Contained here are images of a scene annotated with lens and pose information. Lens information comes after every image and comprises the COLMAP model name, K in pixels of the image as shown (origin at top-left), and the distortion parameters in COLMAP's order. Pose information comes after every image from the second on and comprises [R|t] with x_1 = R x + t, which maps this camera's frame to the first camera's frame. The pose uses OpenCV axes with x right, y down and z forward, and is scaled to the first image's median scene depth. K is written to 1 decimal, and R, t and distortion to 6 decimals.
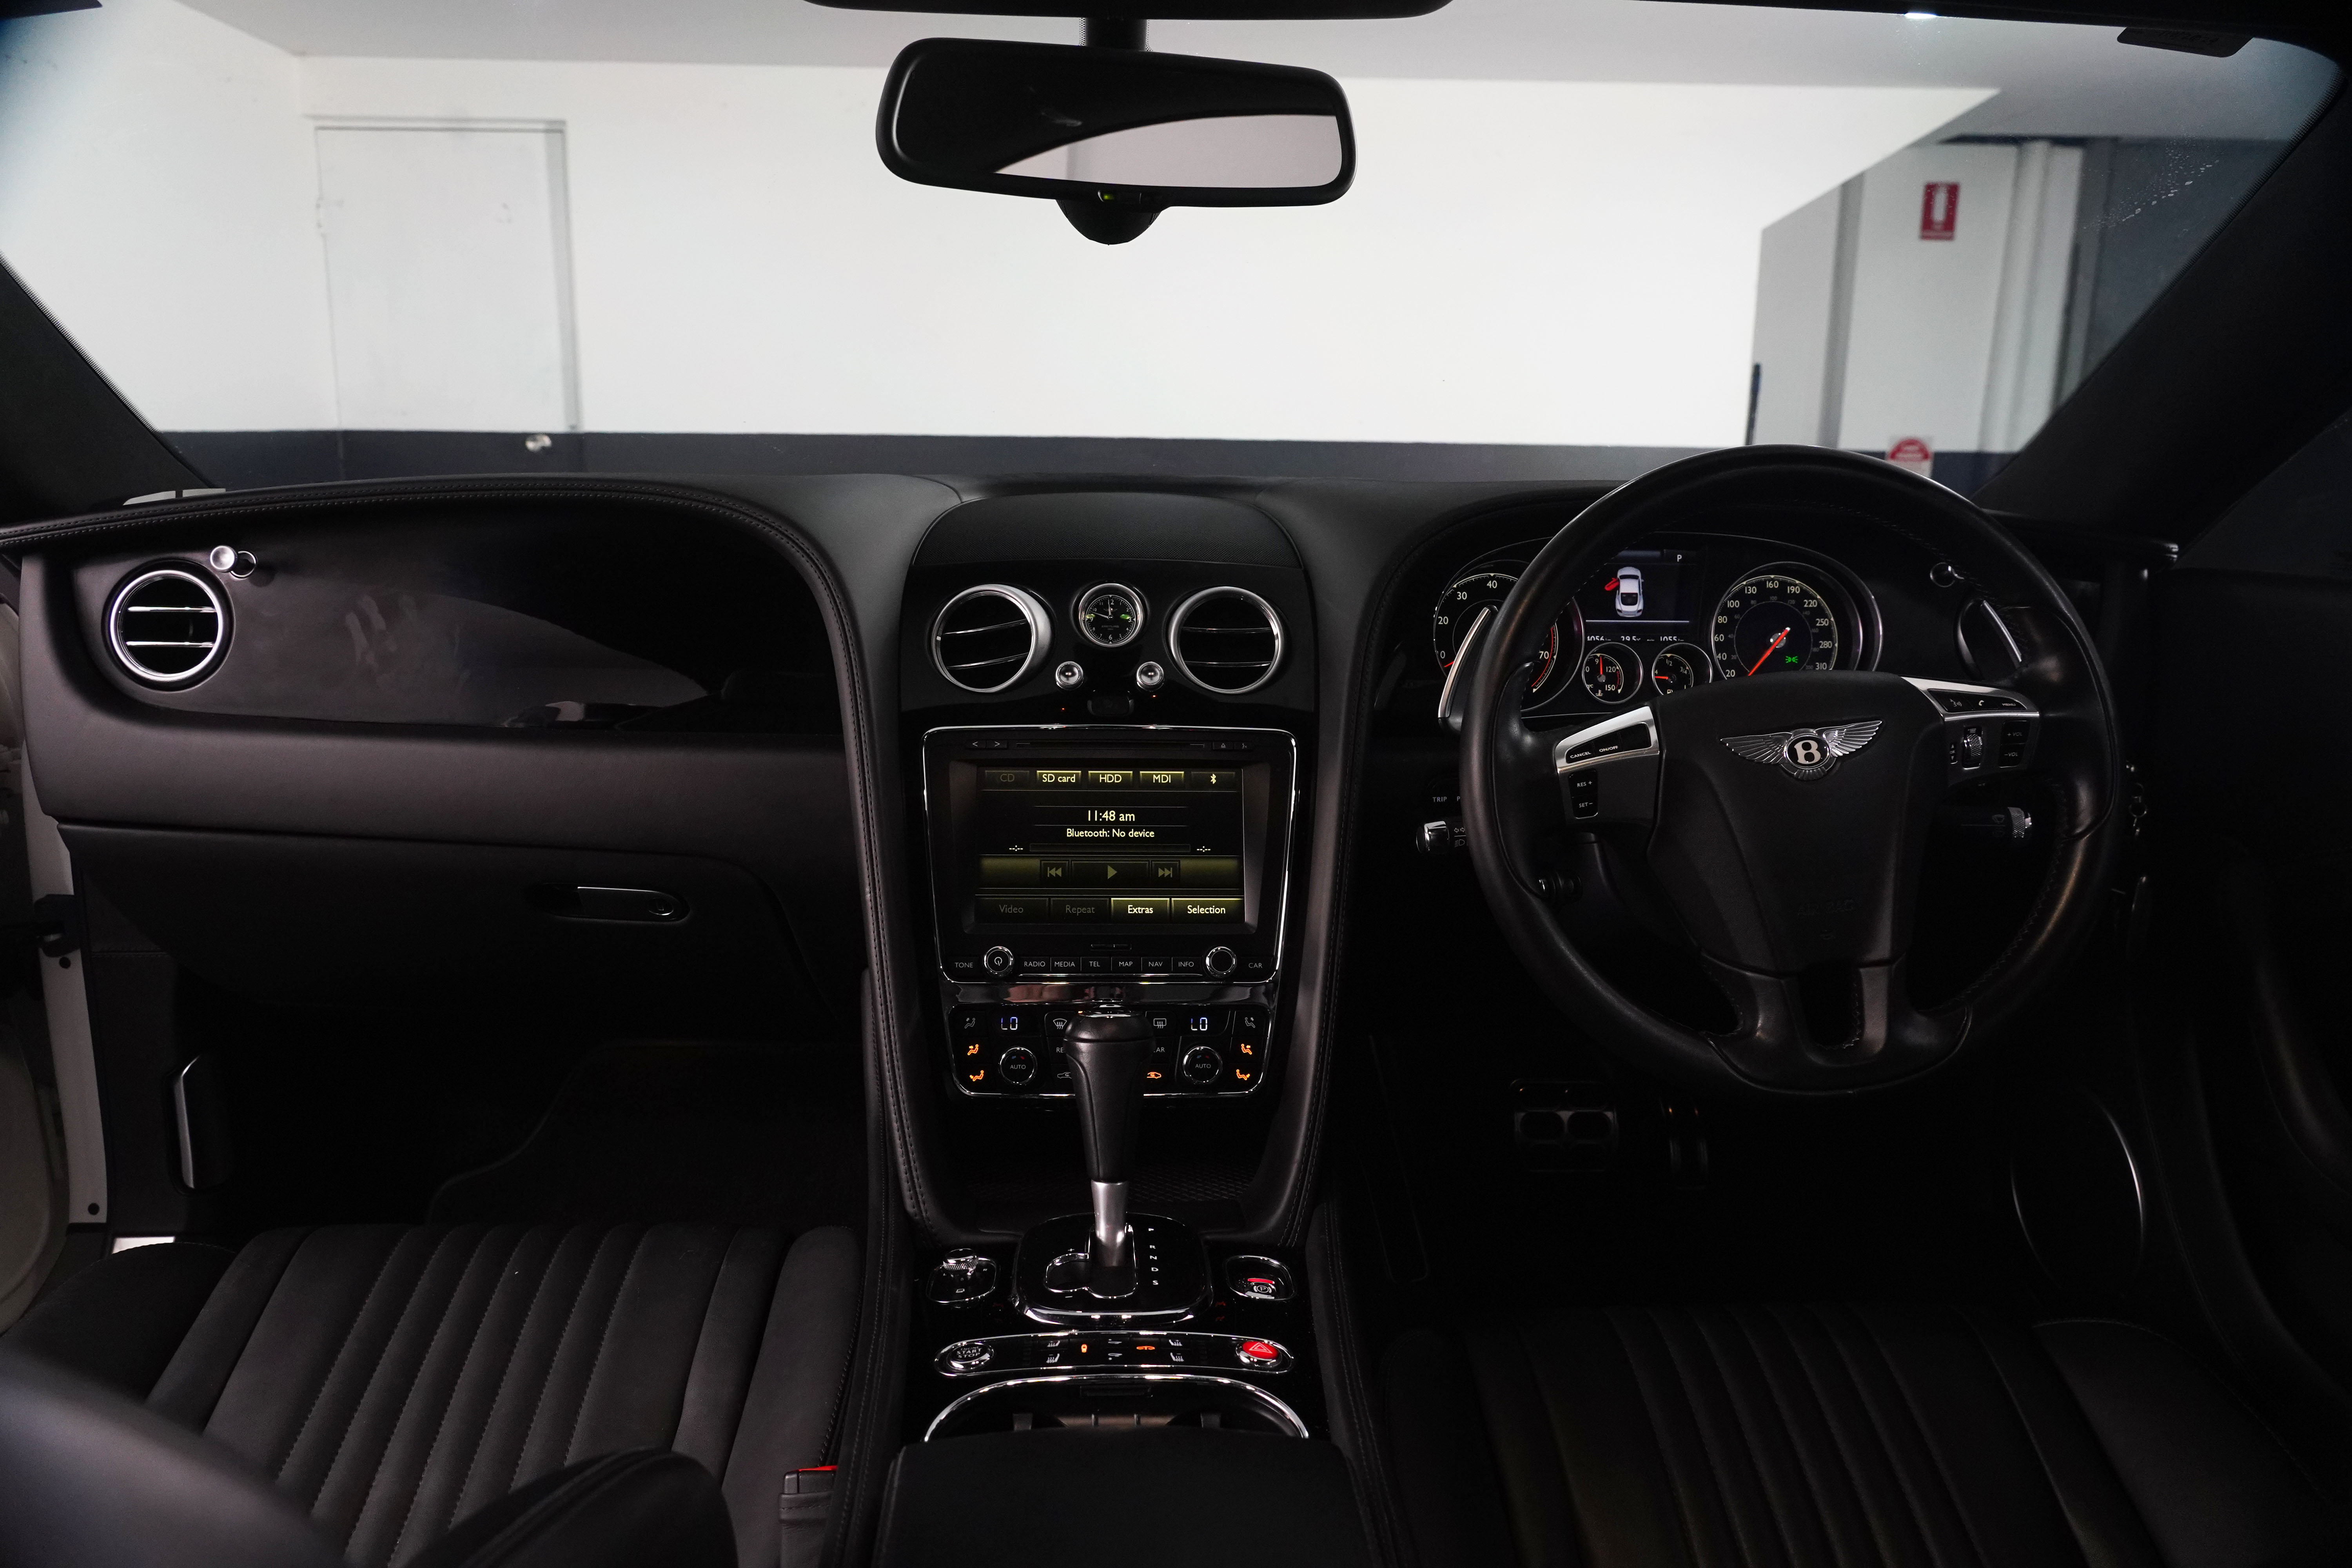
lens RADIAL K [[1596.2, 0, 1188.0], [0, 1596.2, 777.4], [0, 0, 1]] dist [-0.003330, -0.007291]
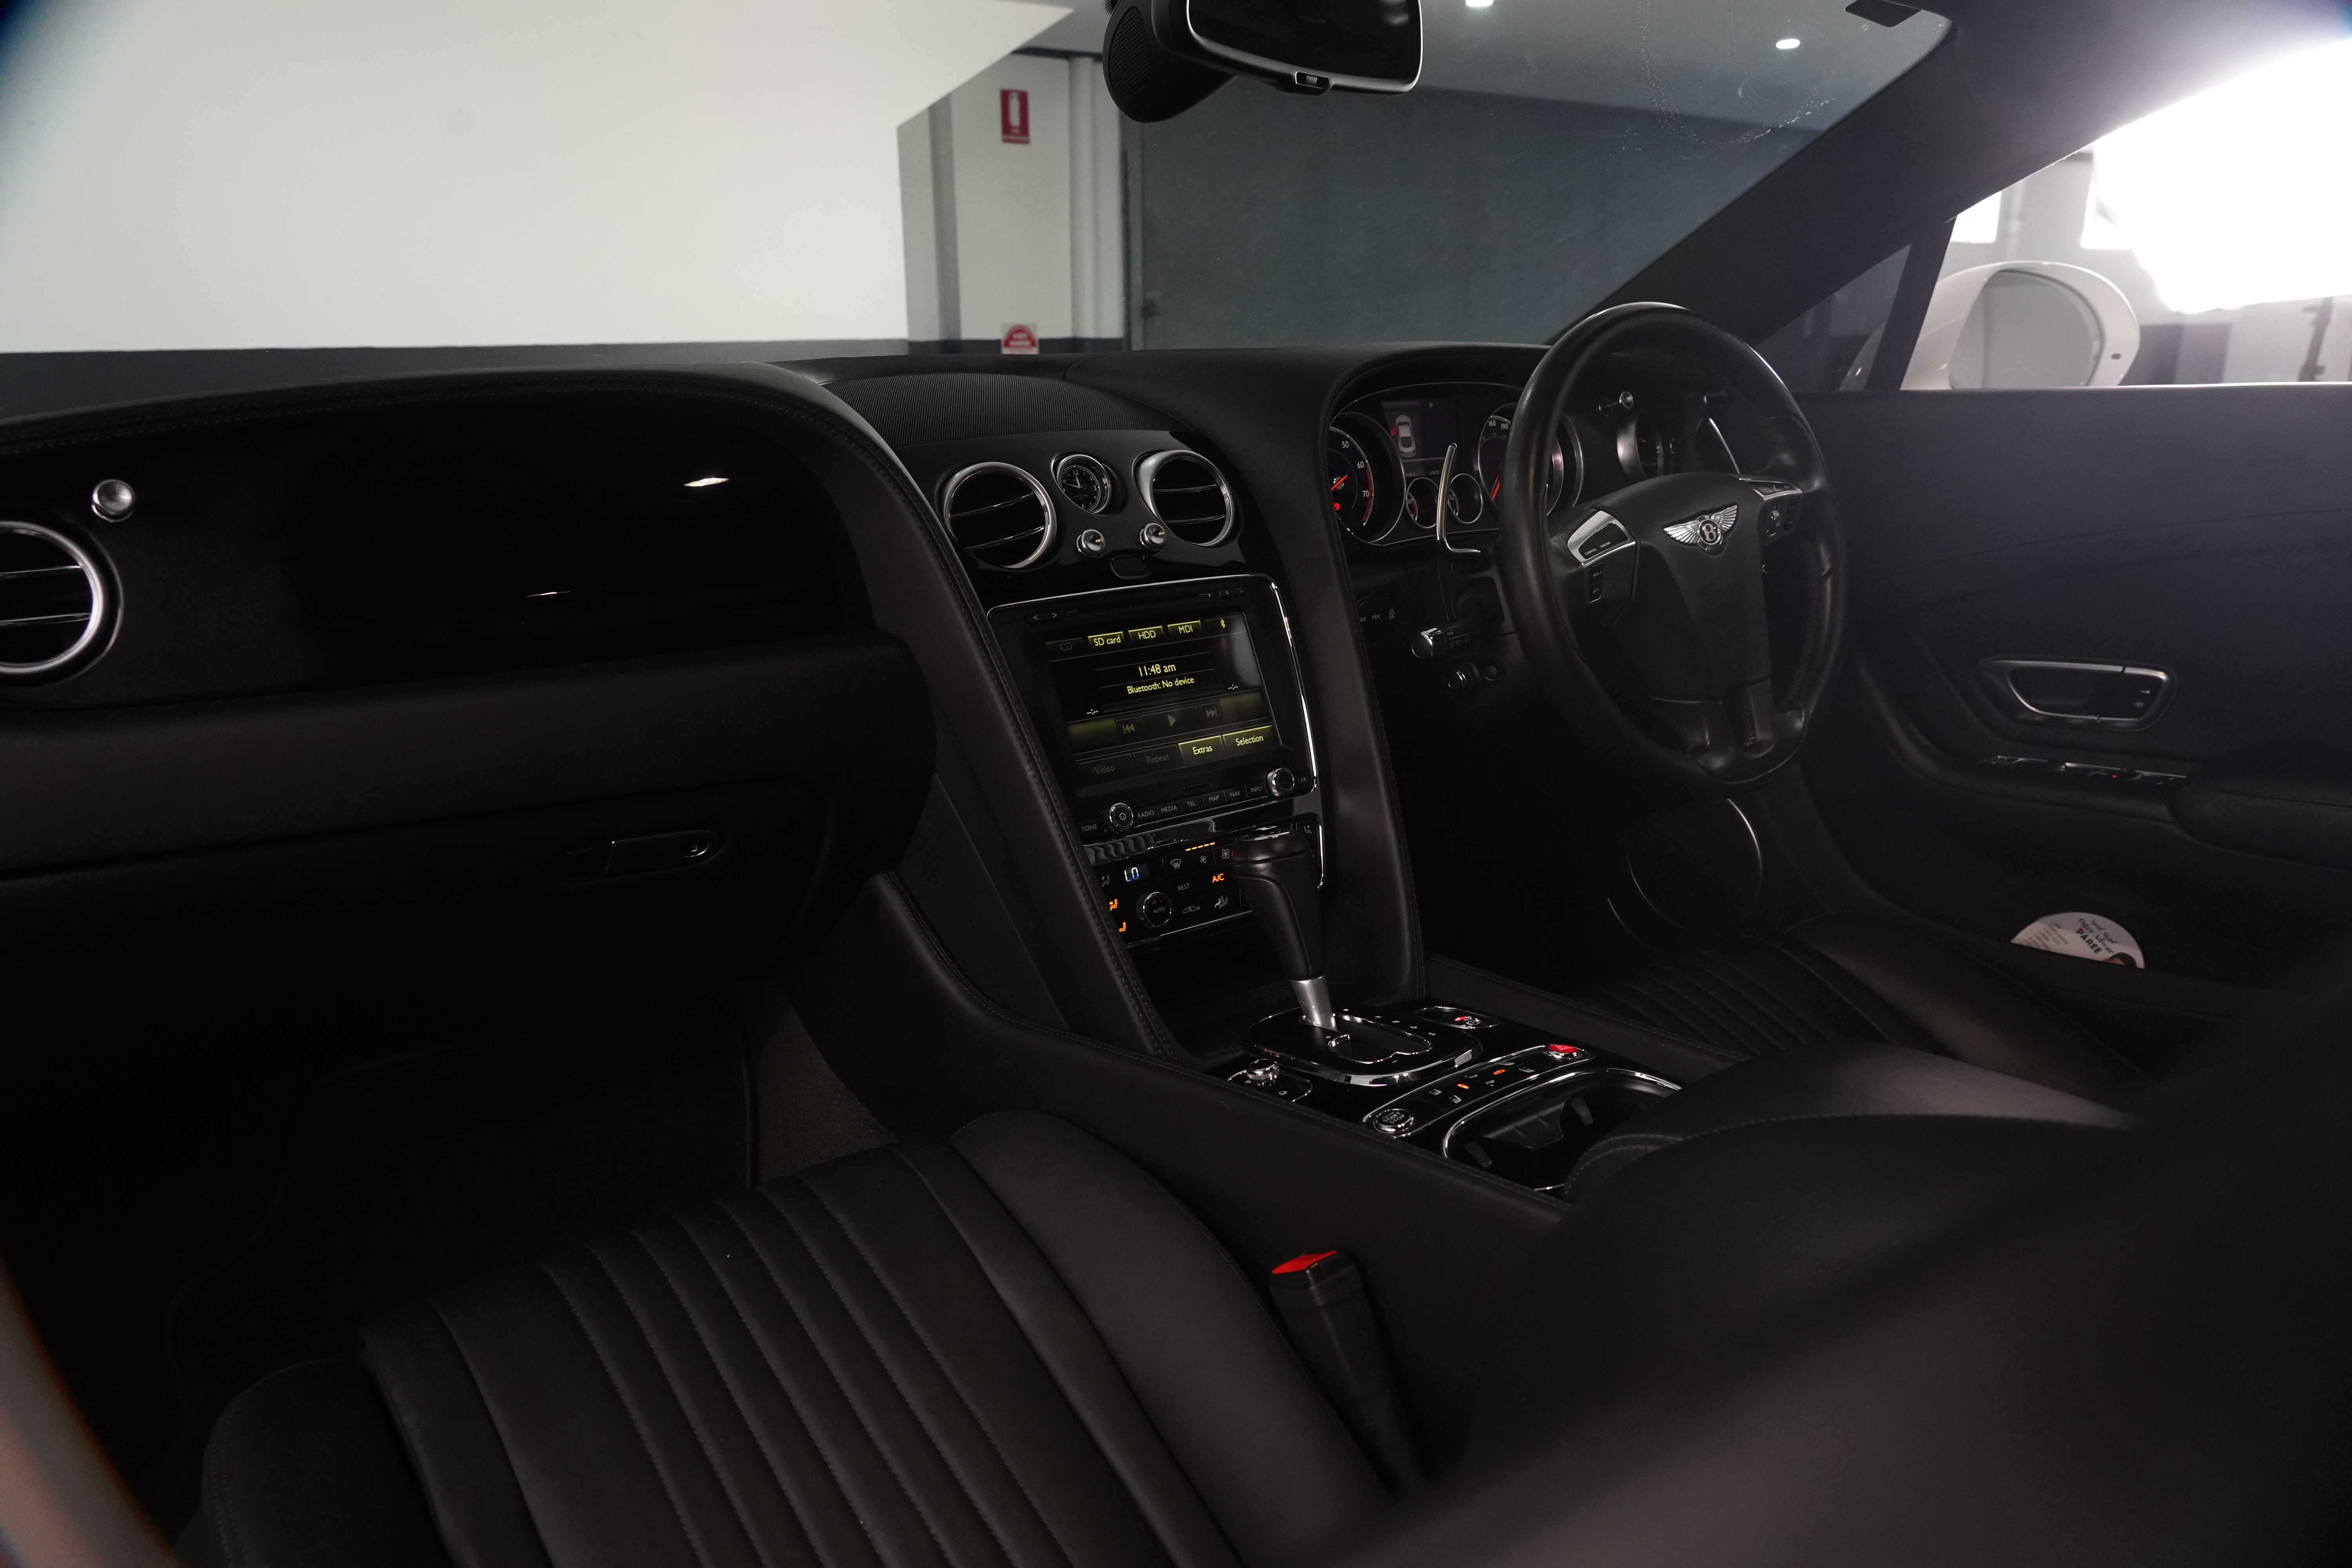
lens RADIAL K [[1596.2, 0, 1159.0], [0, 1596.2, 771.0], [0, 0, 1]] dist [-0.003330, -0.007291]
pose [[0.834387, -0.171101, 0.523949, -0.550649], [0.142399, 0.985243, 0.094973, -0.008865], [-0.532467, -0.004634, 0.846438, 0.085335]]
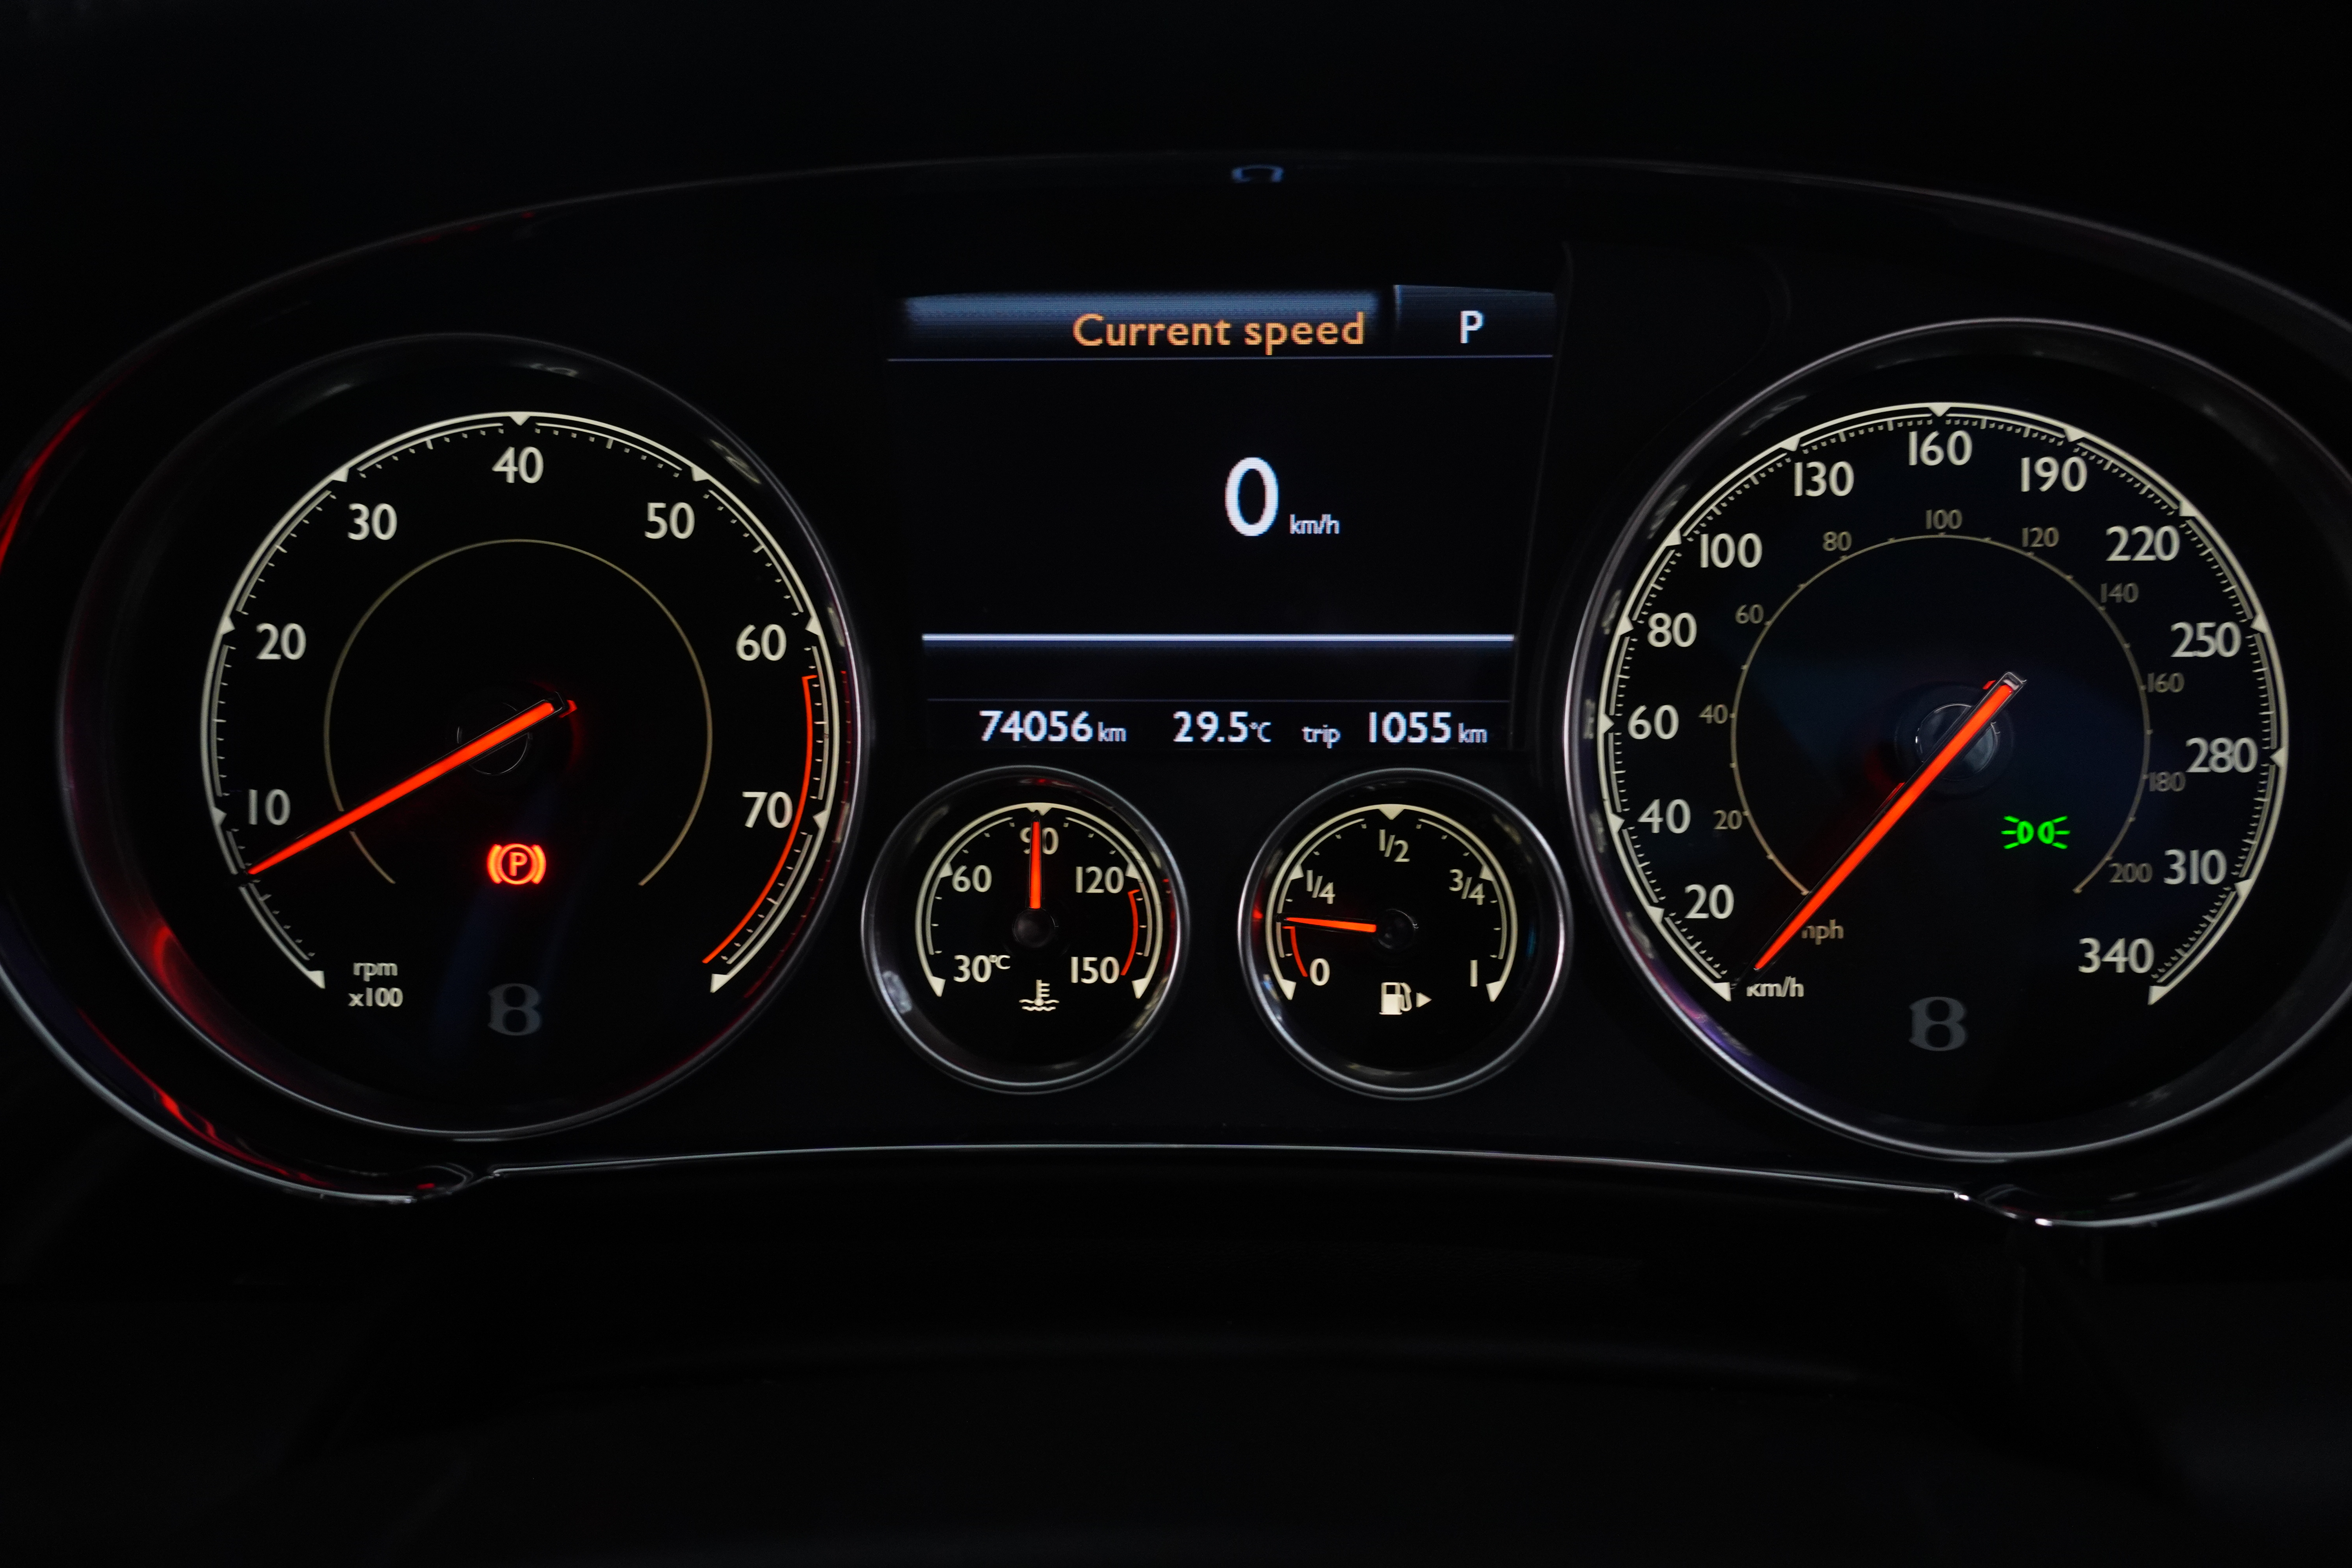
lens RADIAL K [[1910.7, 0, 1177.6], [0, 1910.7, 787.4], [0, 0, 1]] dist [0.006722, 0.003202]
pose [[0.993200, 0.006951, -0.116210, 0.302341], [-0.002909, 0.999386, 0.034914, -0.087670], [0.116381, -0.034339, 0.992611, 0.757794]]
